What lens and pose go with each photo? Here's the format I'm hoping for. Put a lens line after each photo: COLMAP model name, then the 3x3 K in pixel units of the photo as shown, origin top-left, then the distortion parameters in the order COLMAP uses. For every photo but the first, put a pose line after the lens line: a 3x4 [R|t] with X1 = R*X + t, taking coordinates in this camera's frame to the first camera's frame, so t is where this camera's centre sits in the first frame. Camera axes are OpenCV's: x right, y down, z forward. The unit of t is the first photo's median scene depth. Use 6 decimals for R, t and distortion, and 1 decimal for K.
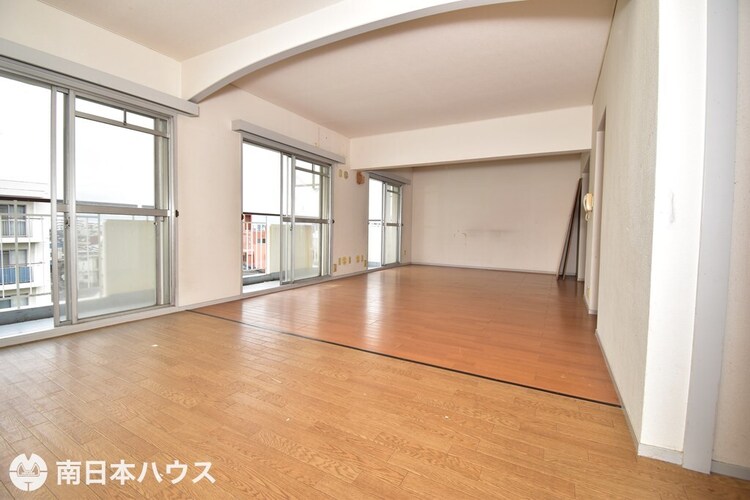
lens RADIAL K [[329.1, 0, 372.1], [0, 329.1, 239.1], [0, 0, 1]] dist [0.001071, -0.008109]
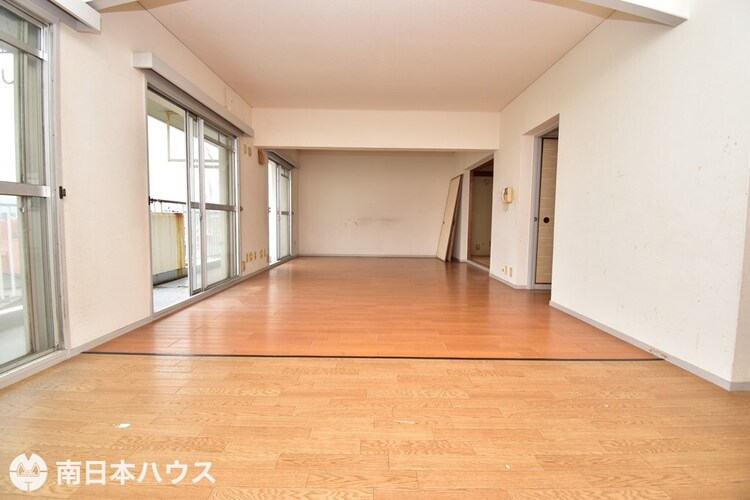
lens RADIAL K [[329.1, 0, 368.3], [0, 329.1, 246.3], [0, 0, 1]] dist [0.001071, -0.008109]
pose [[0.868455, -0.041849, 0.493998, -0.261186], [0.013350, 0.998044, 0.061079, -0.007491], [-0.495588, -0.046450, 0.867315, 0.146853]]
